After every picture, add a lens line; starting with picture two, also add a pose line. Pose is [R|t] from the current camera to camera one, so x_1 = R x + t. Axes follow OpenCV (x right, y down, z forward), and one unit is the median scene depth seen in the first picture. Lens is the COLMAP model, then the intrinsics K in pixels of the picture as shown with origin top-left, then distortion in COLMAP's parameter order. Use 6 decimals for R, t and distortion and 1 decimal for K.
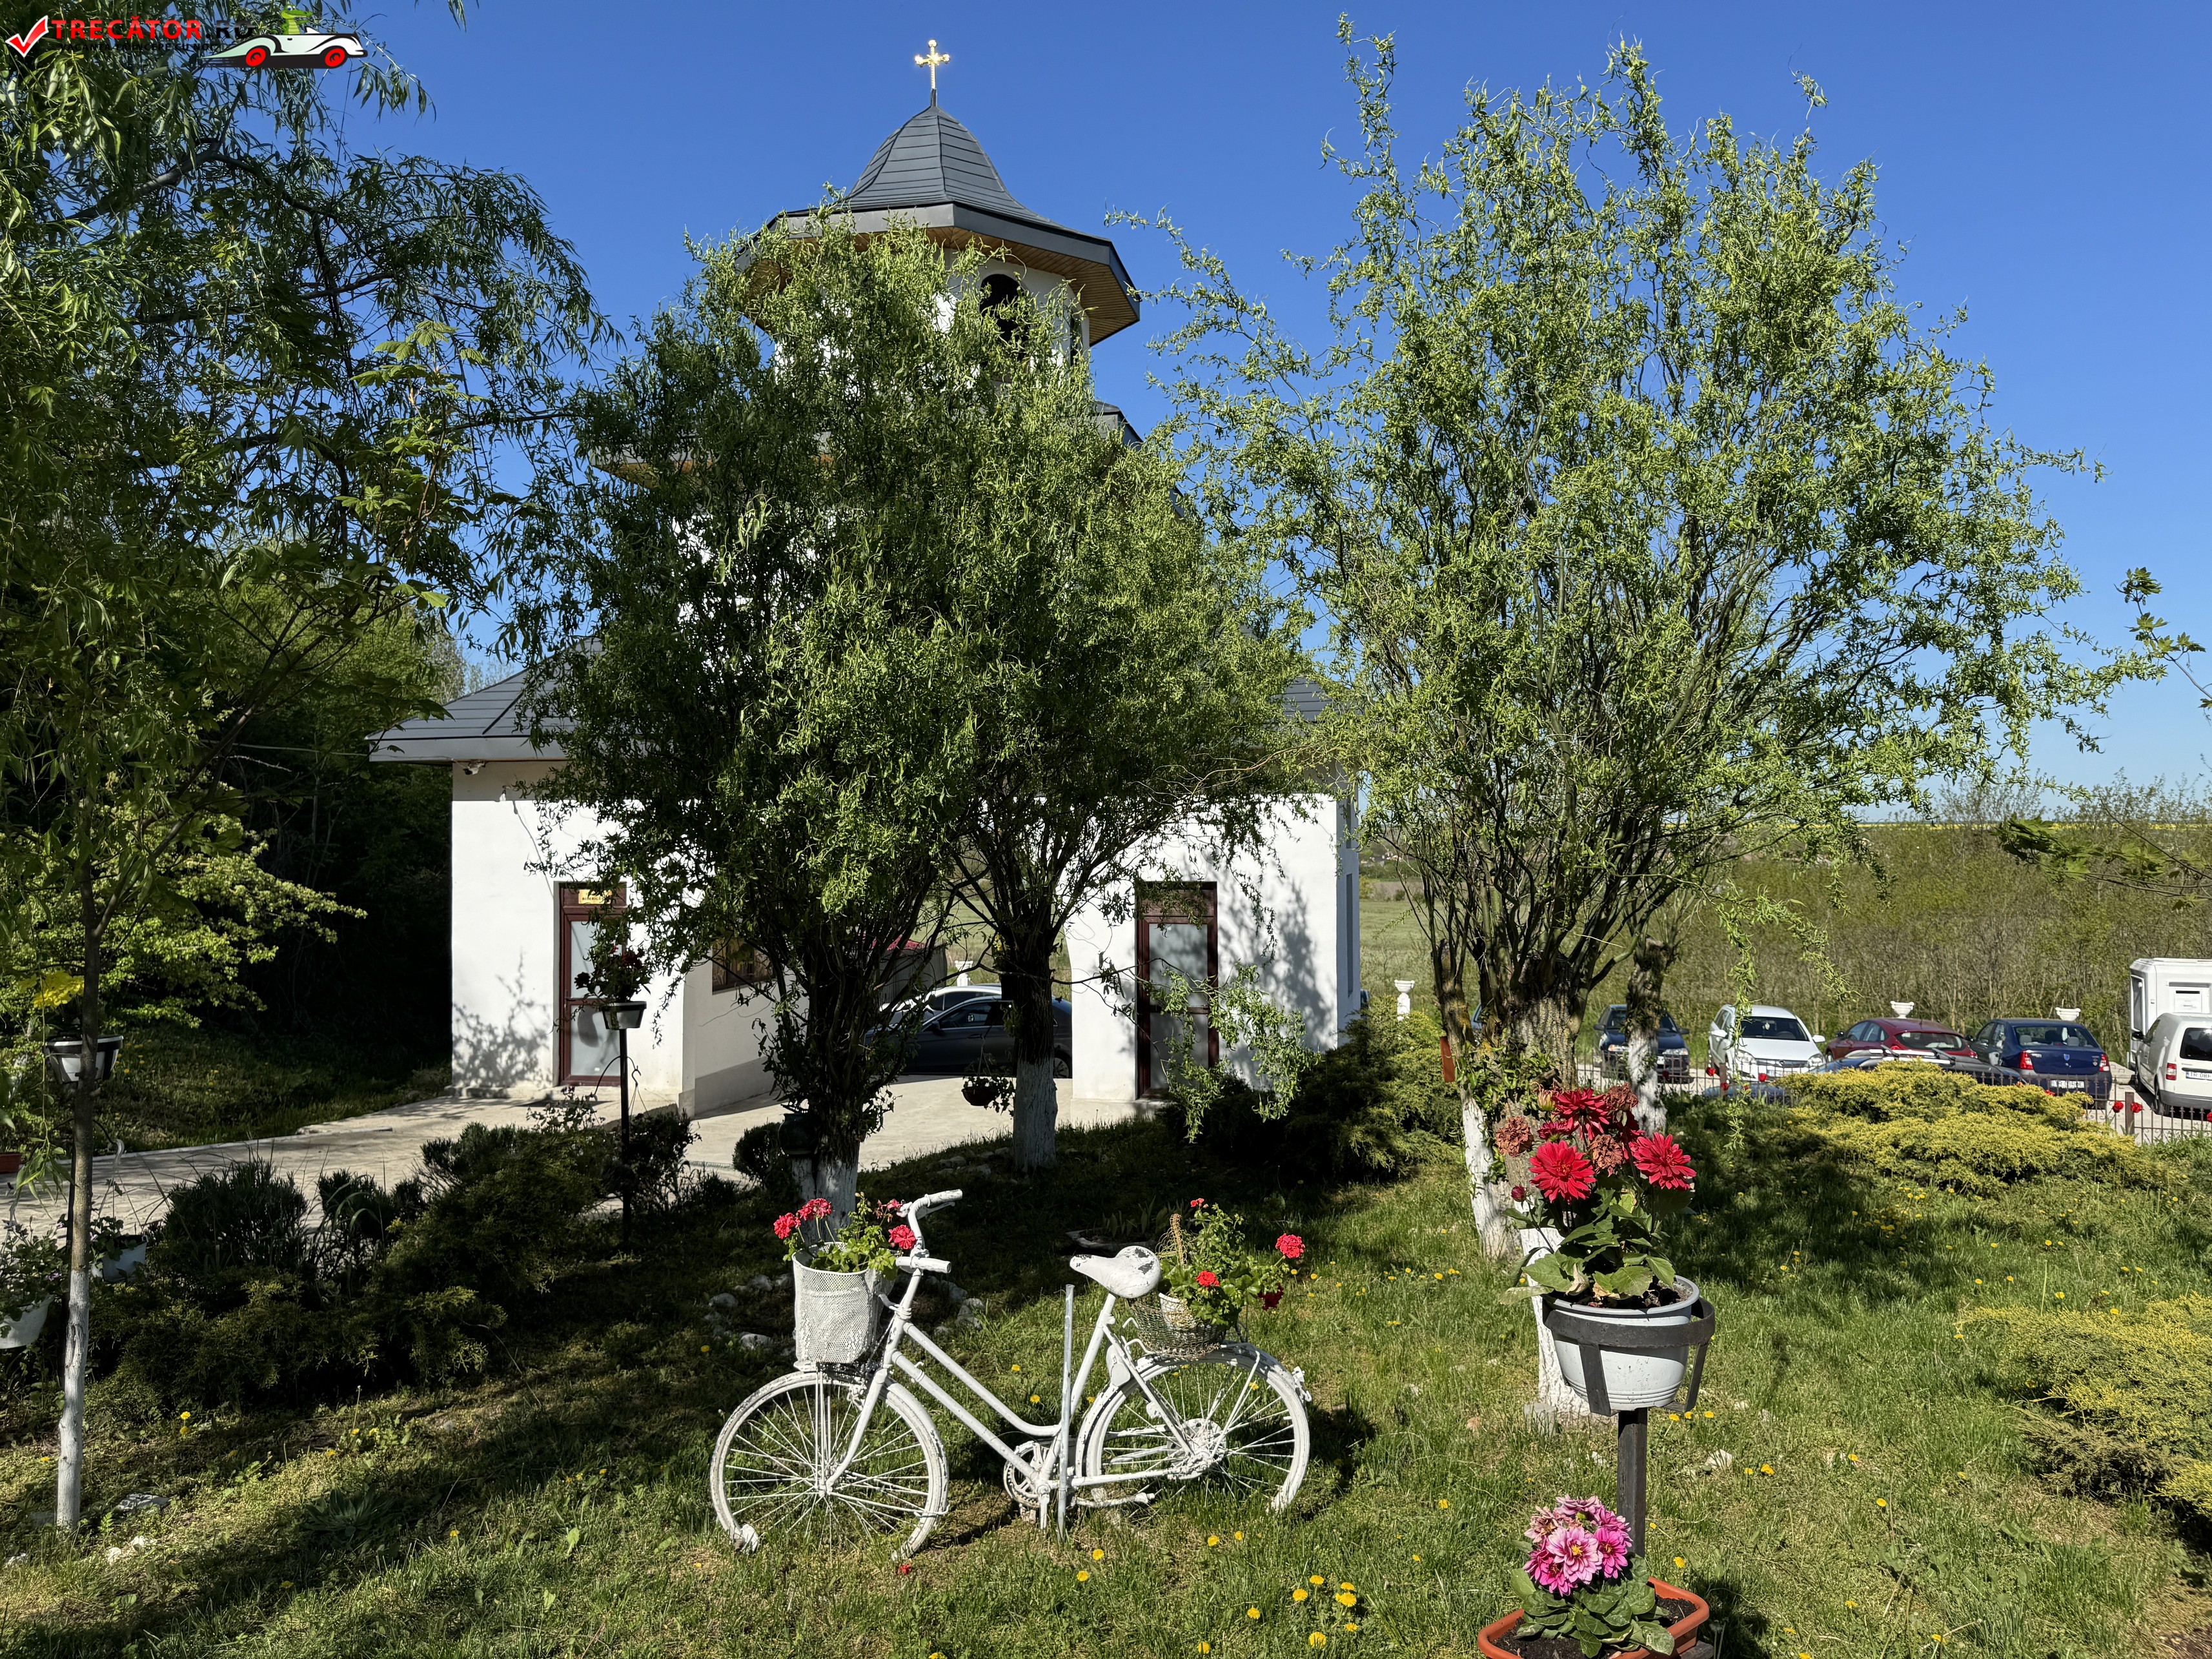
lens RADIAL K [[1551.3, 0, 1114.1], [0, 1551.3, 826.6], [0, 0, 1]] dist [0.099864, -0.134687]
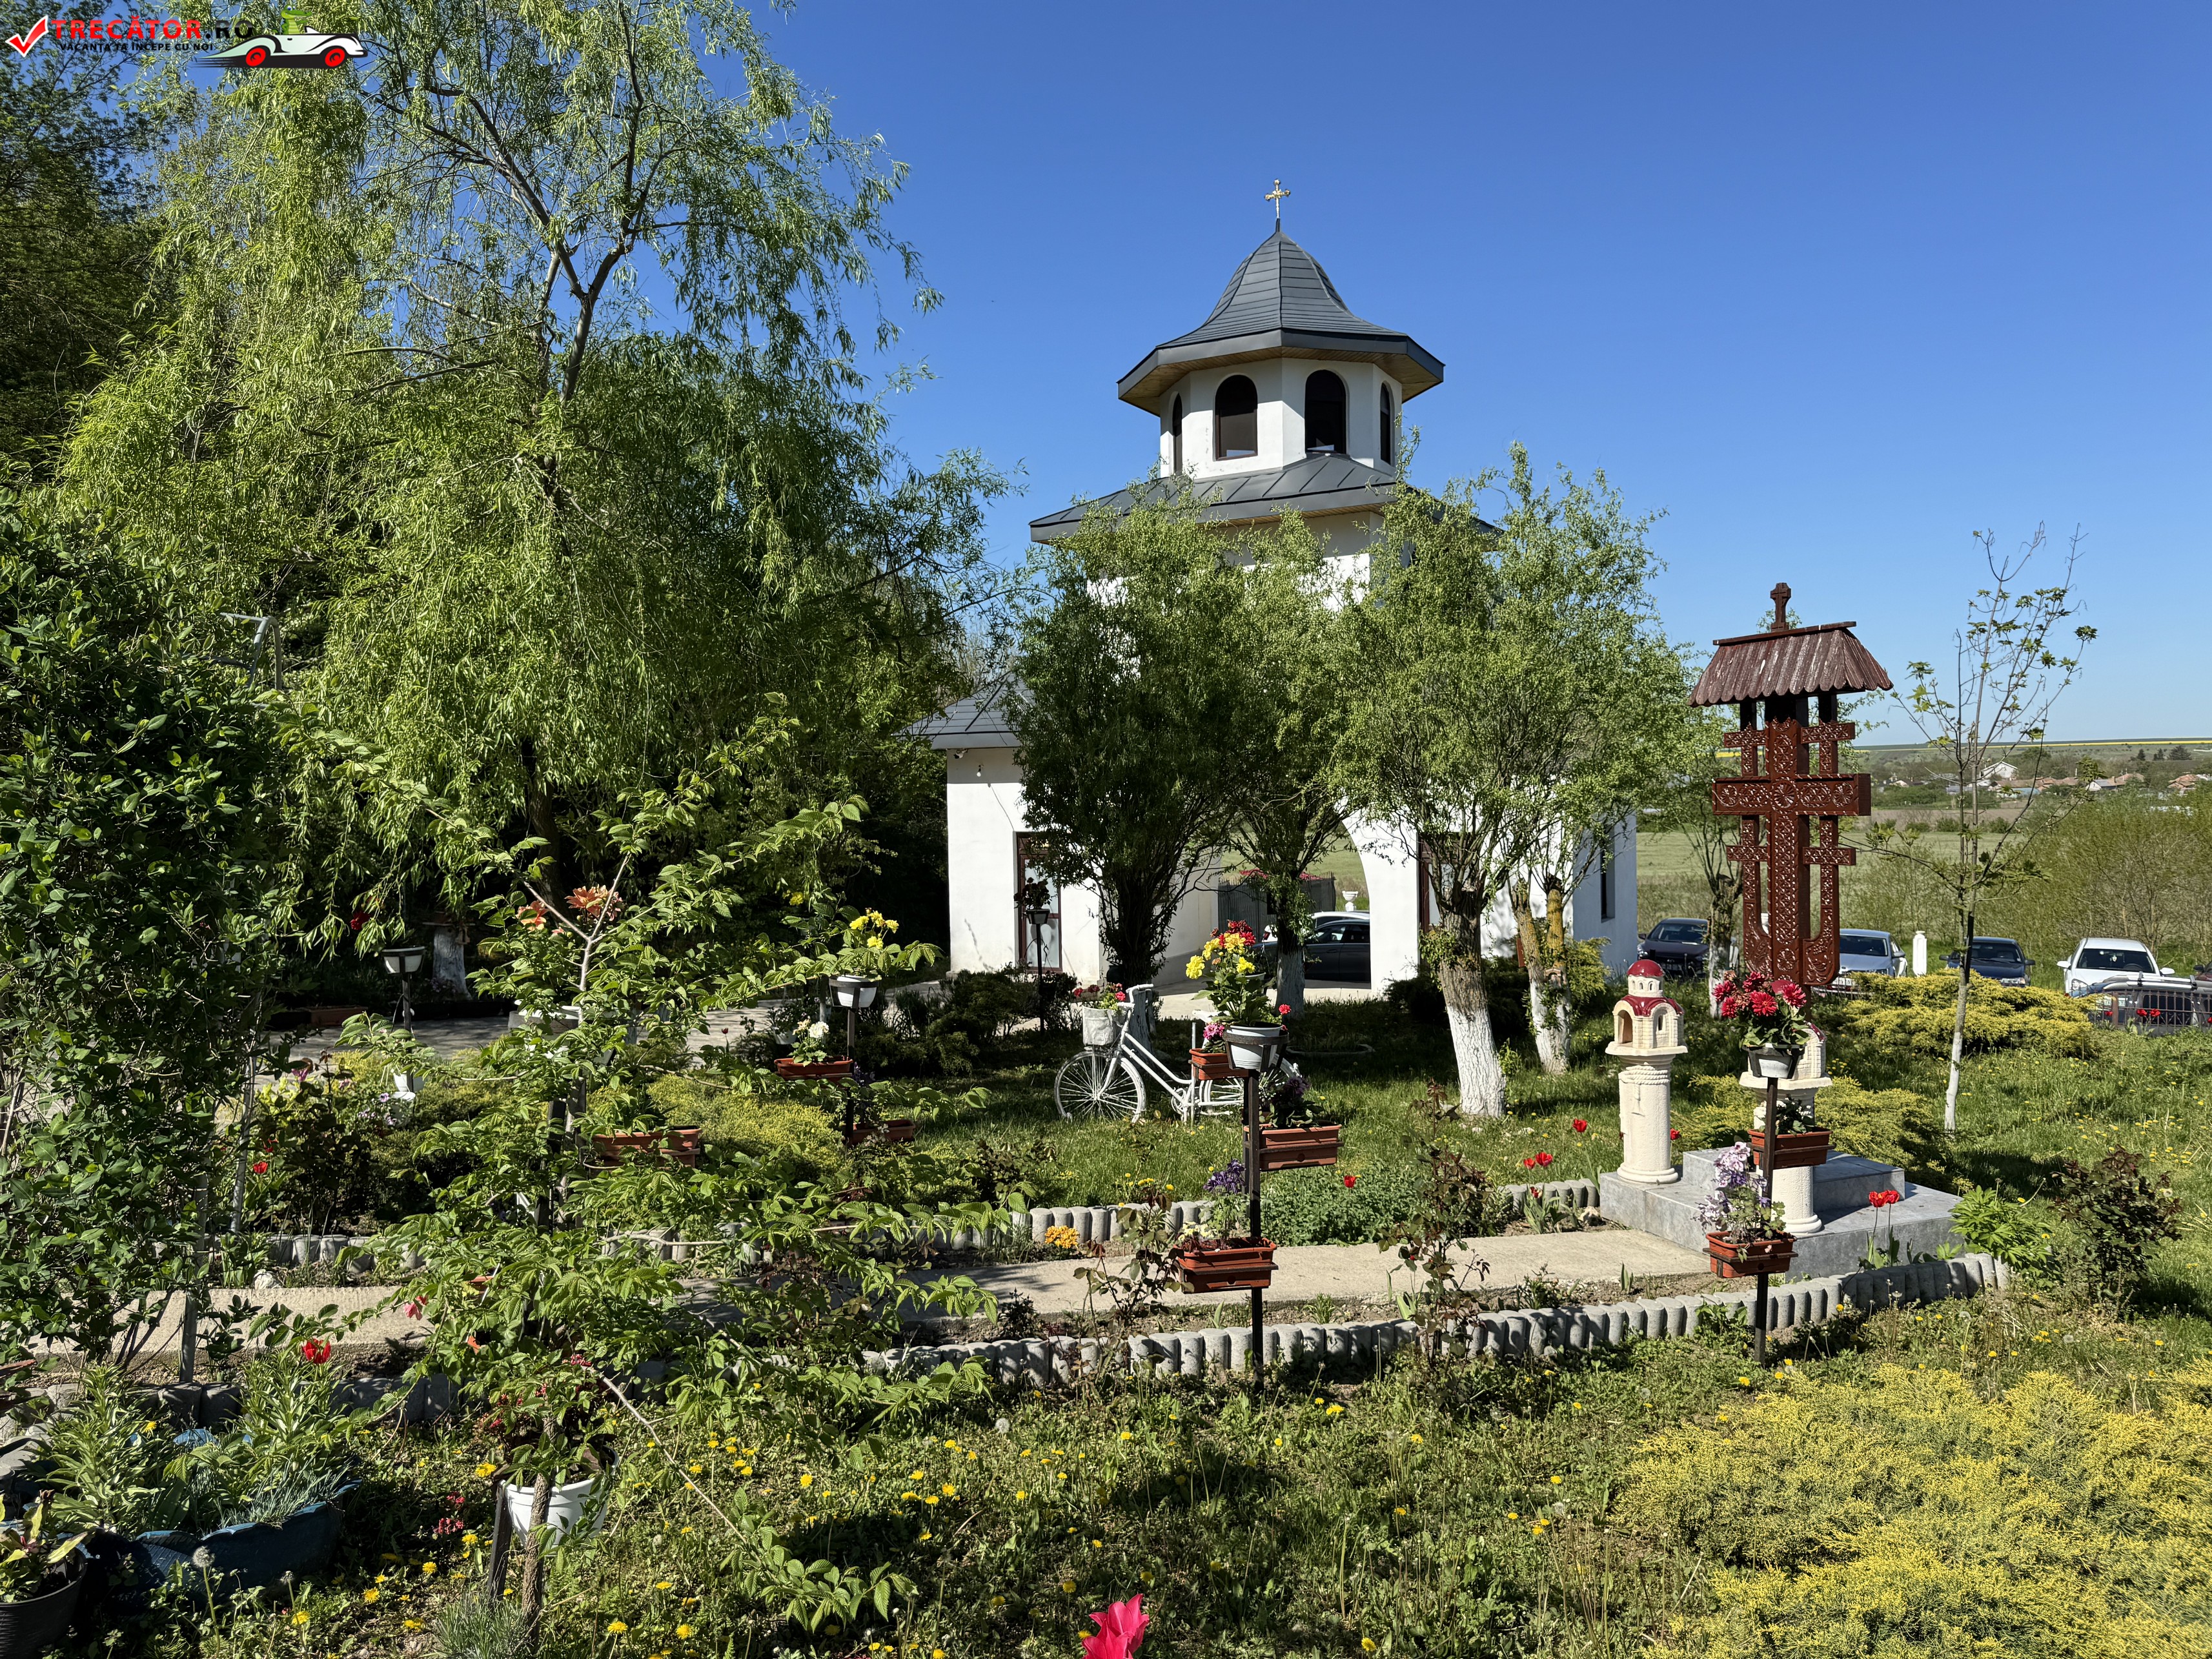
lens RADIAL K [[1551.3, 0, 1114.1], [0, 1551.3, 826.6], [0, 0, 1]] dist [0.099864, -0.134687]
pose [[0.958626, -0.003149, -0.284650, 0.526335], [0.016078, 0.998942, 0.043094, -0.111582], [0.284213, -0.045888, 0.957662, -1.289909]]
